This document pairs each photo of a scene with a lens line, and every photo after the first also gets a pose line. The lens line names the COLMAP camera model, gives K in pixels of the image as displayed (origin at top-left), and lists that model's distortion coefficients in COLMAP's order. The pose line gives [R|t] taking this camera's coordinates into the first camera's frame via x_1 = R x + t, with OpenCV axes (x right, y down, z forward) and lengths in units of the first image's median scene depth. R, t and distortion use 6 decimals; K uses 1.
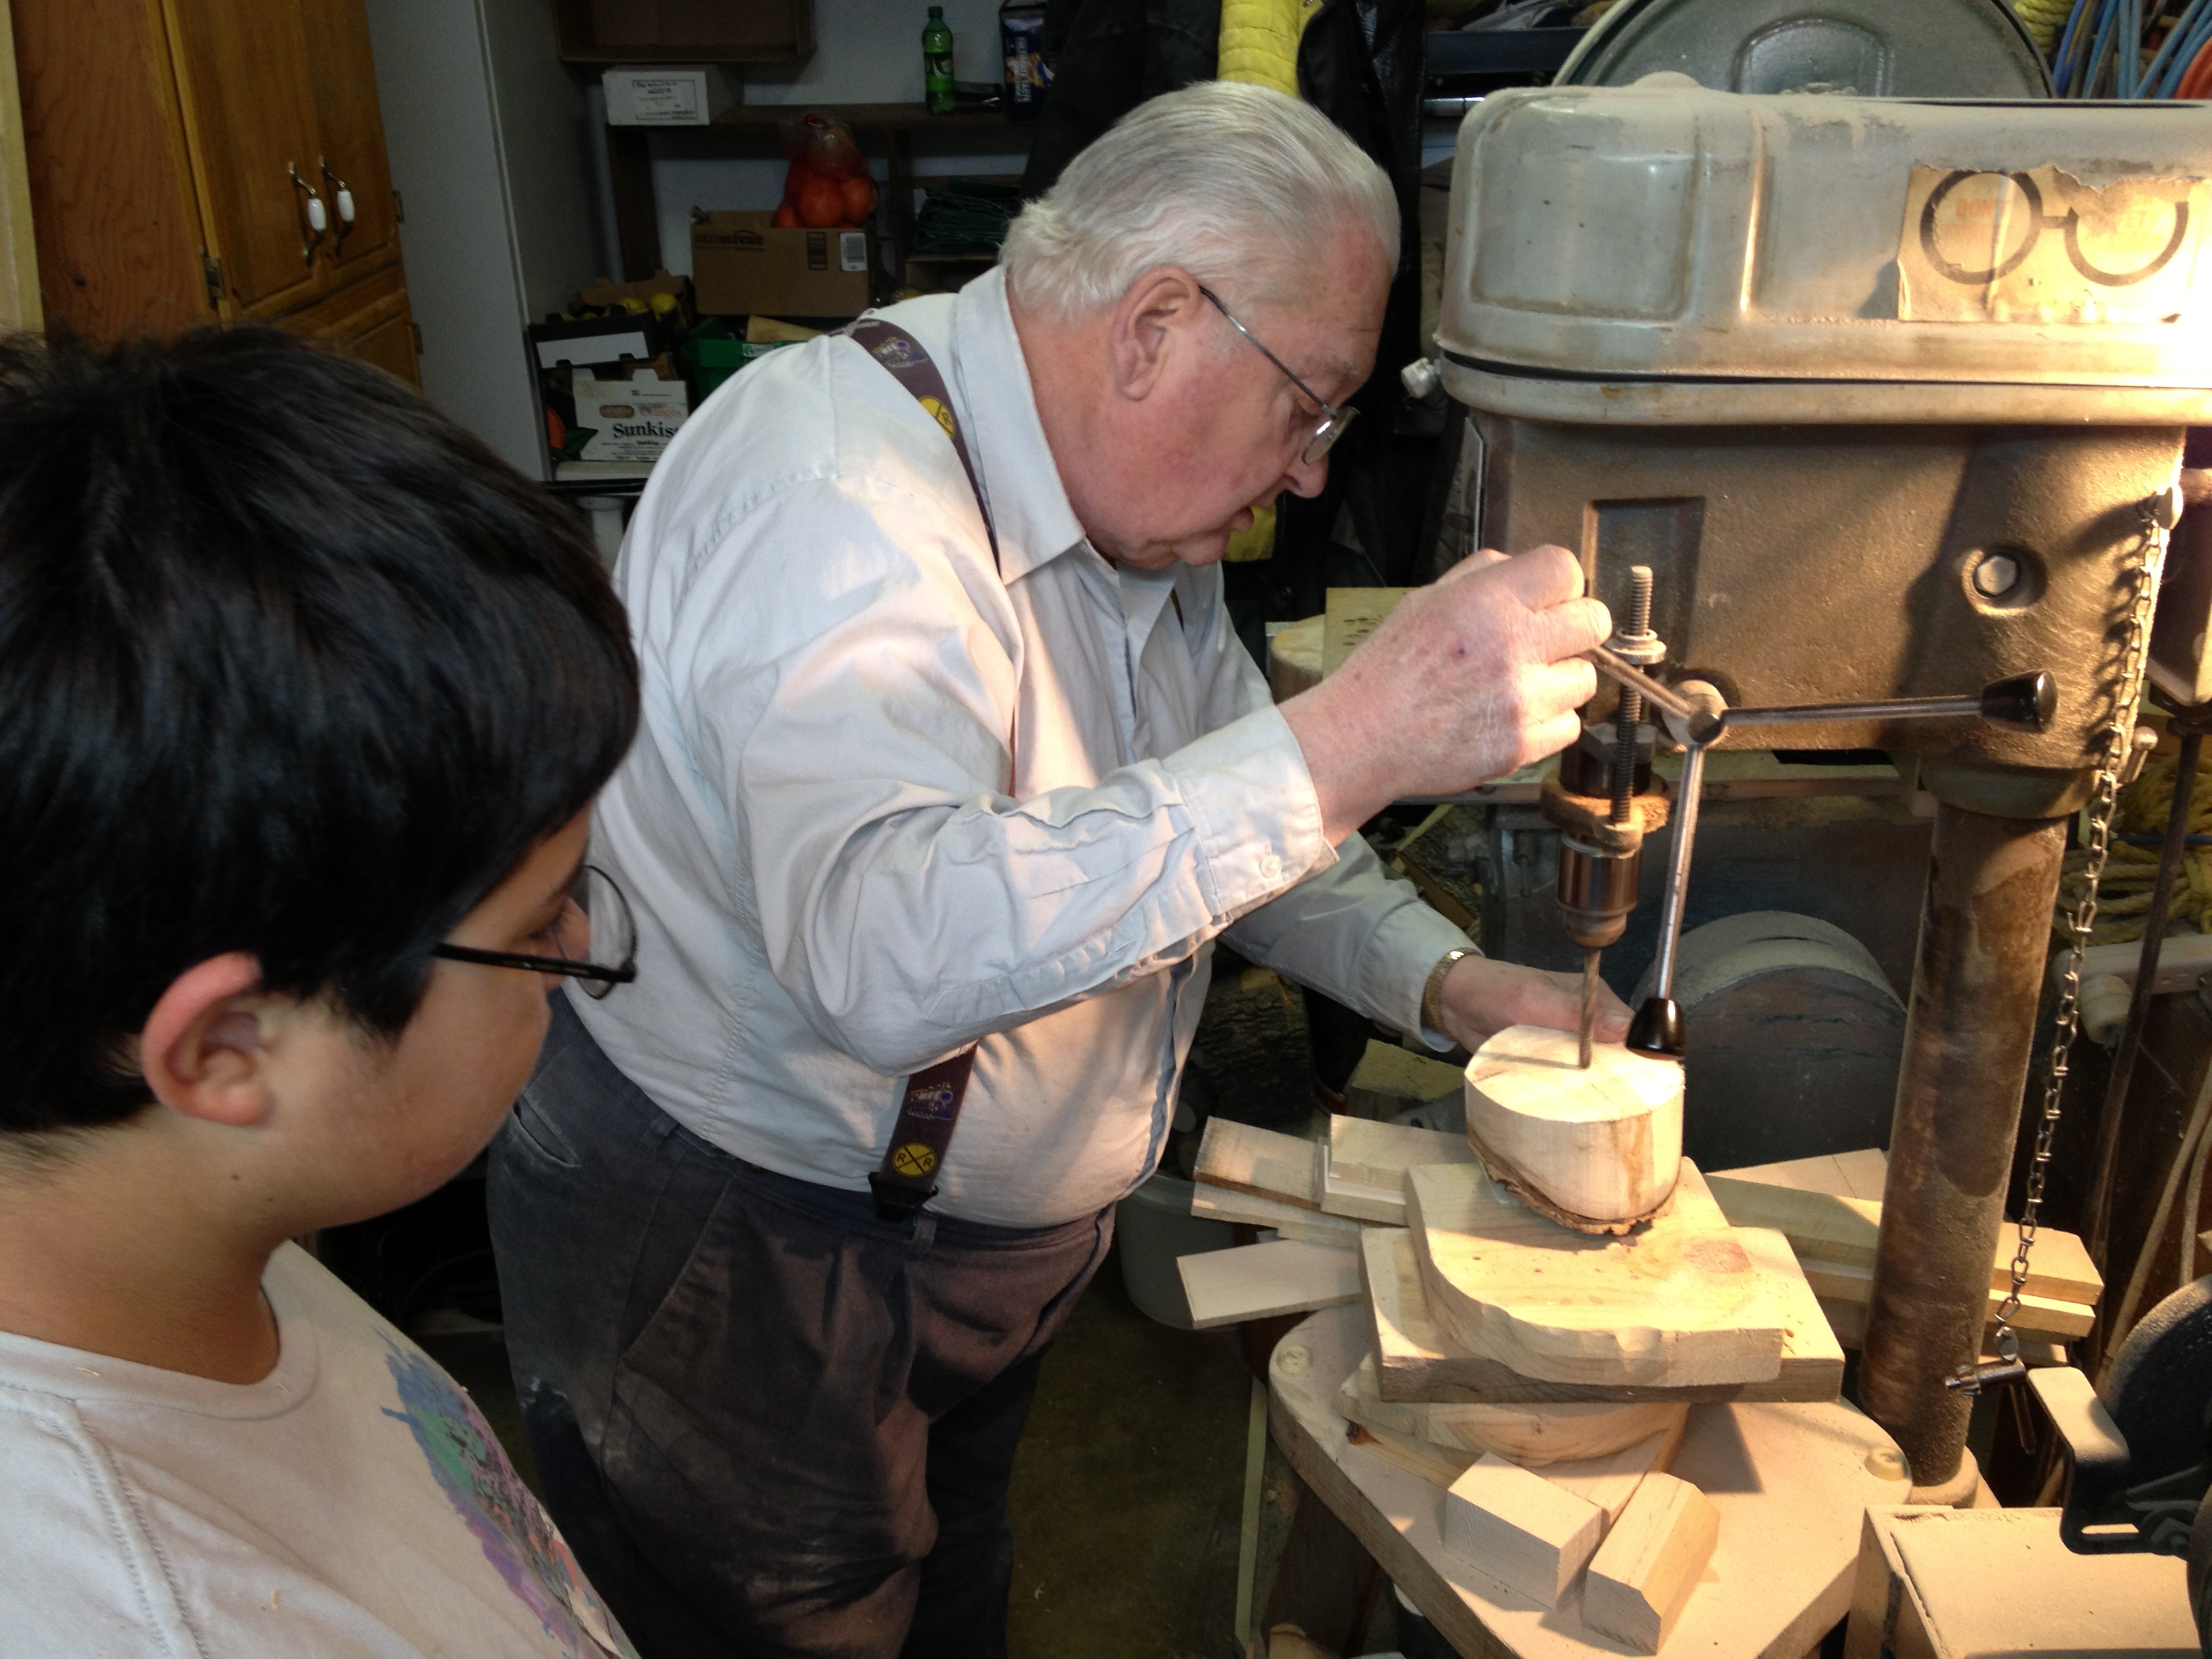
lens RADIAL K [[2062.6, 0, 1087.5], [0, 2062.6, 835.8], [0, 0, 1]] dist [0.128871, -0.243082]
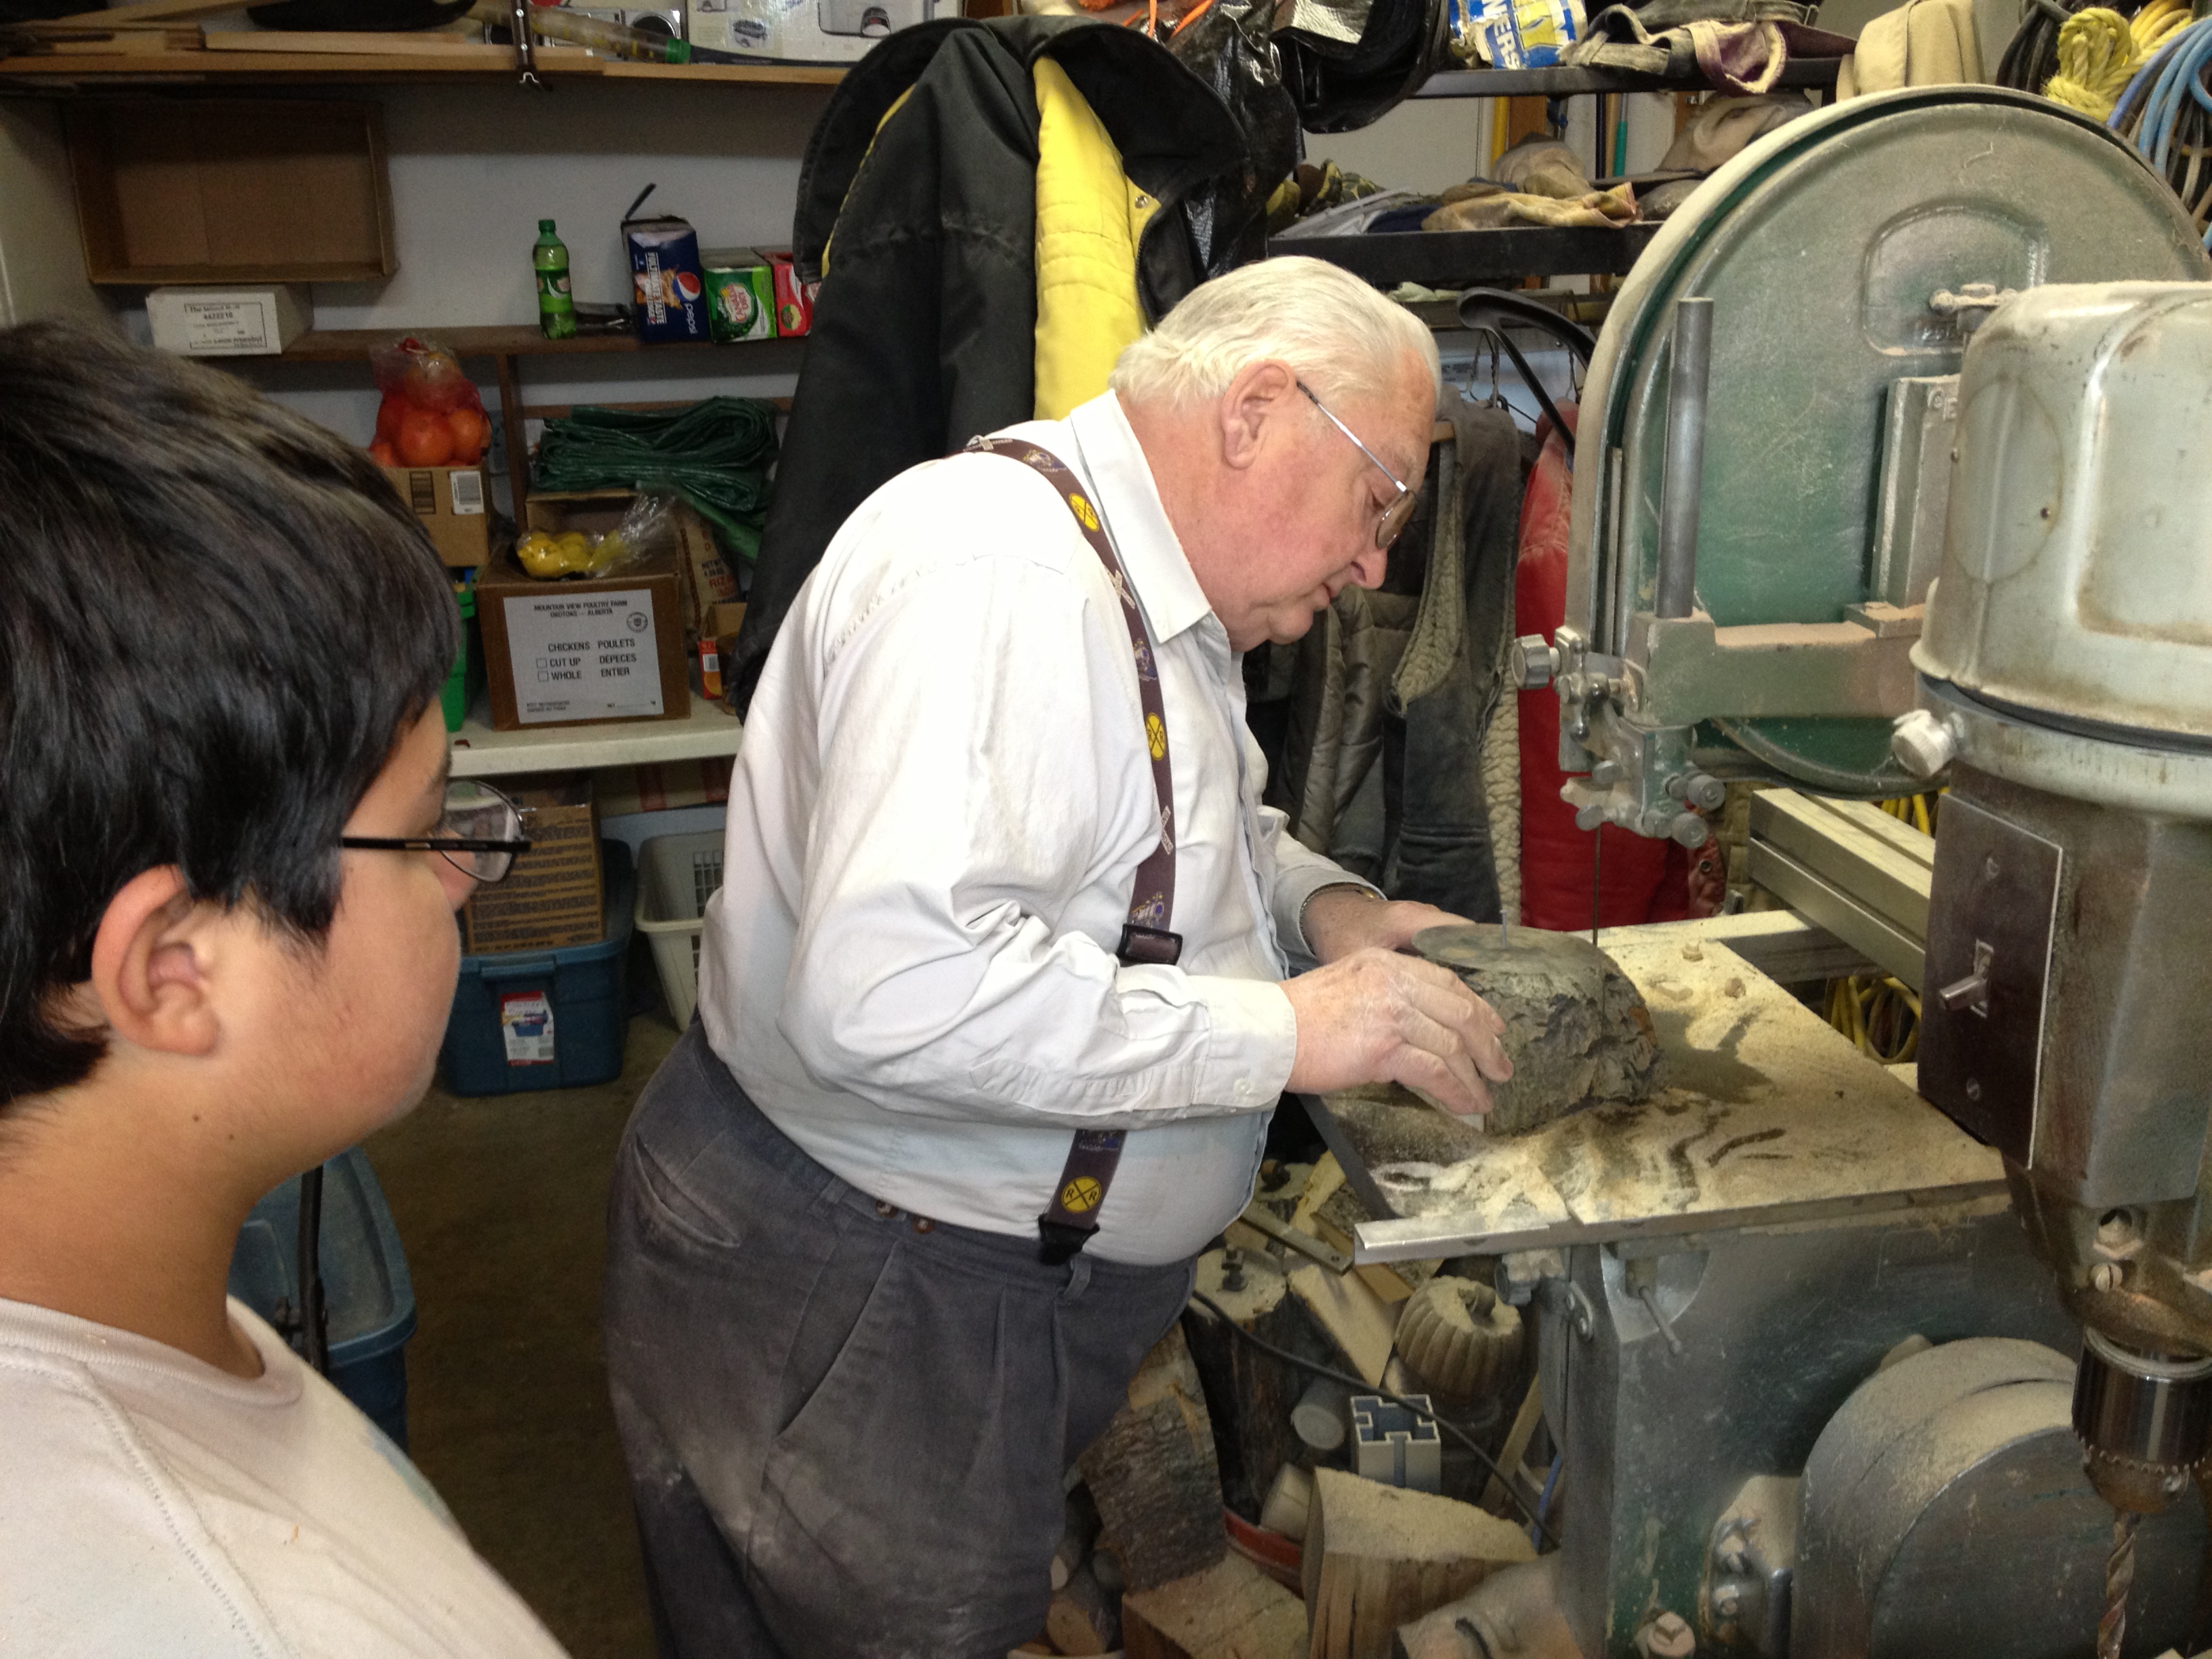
lens RADIAL K [[2068.2, 0, 1092.4], [0, 2068.2, 844.0], [0, 0, 1]] dist [0.165159, -0.350896]
pose [[0.975182, -0.064776, 0.211719, -0.129271], [0.084320, 0.992839, -0.084619, -0.099491], [-0.204721, 0.100371, 0.973661, 0.283912]]
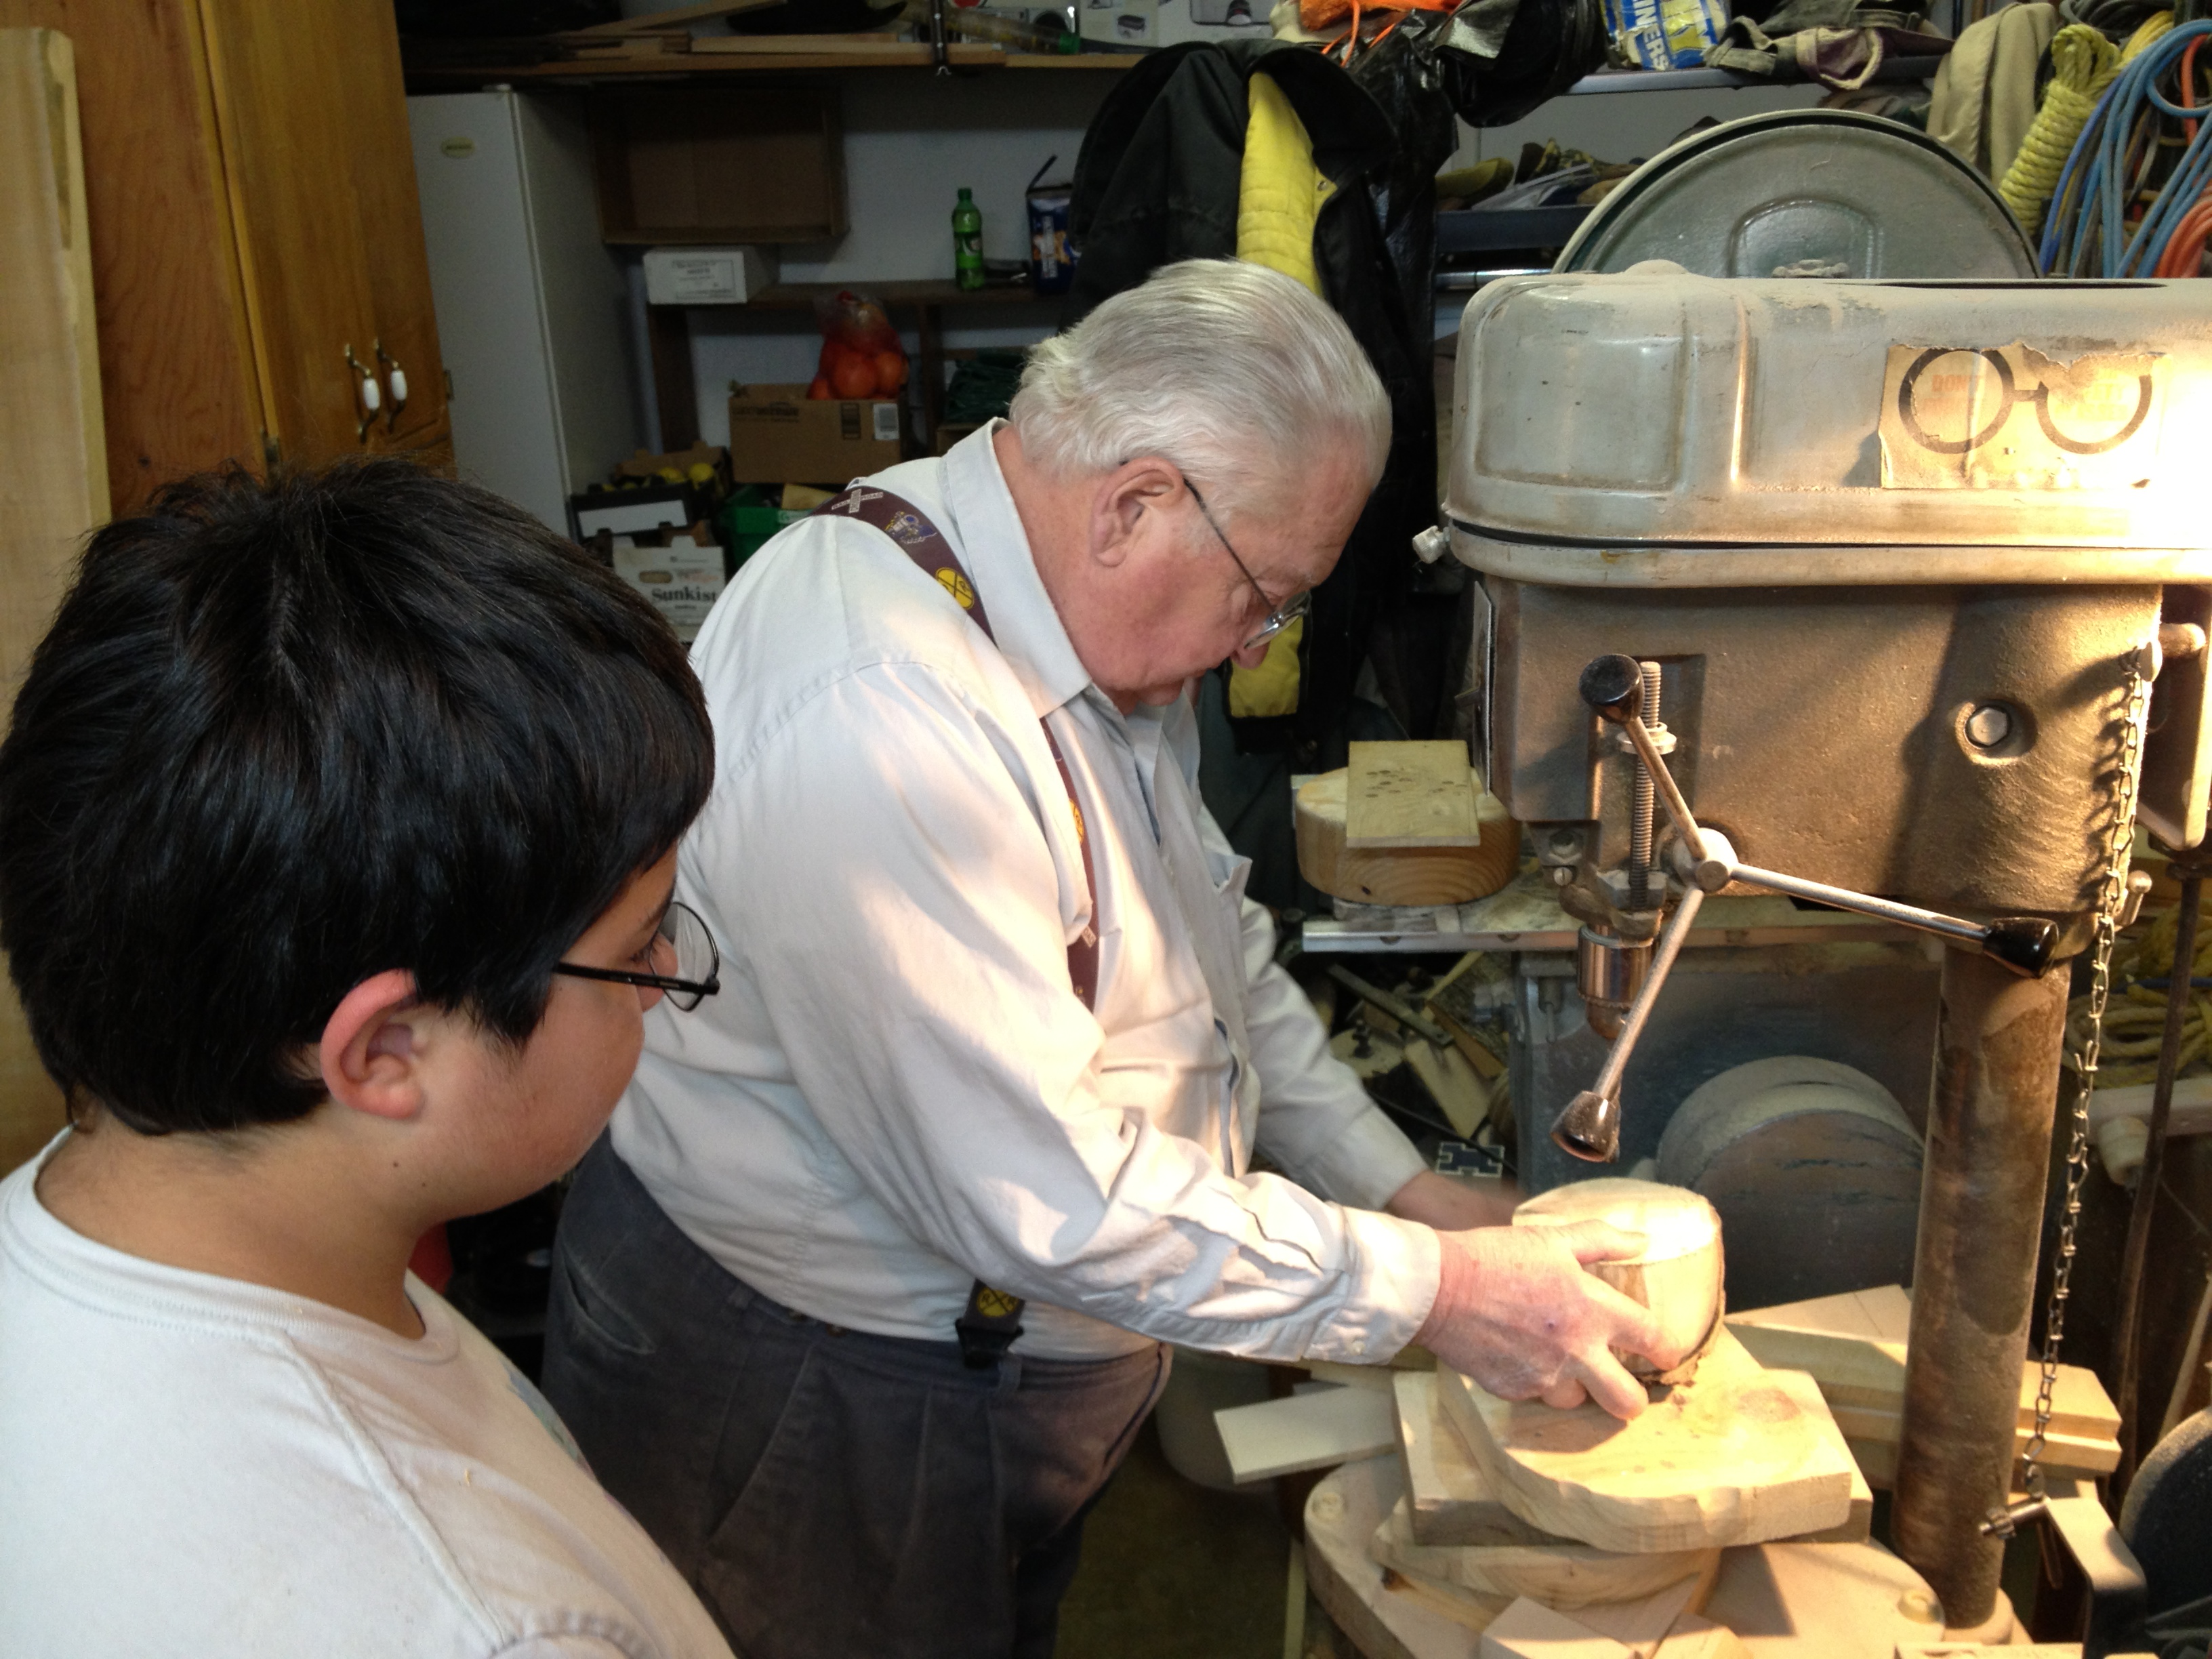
lens RADIAL K [[2068.2, 0, 1092.4], [0, 2068.2, 844.0], [0, 0, 1]] dist [0.165159, -0.350896]
pose [[0.999896, -0.008422, -0.011713, -0.000102], [0.007577, 0.997491, -0.070385, 0.002648], [0.012276, 0.070289, 0.997451, -0.028292]]
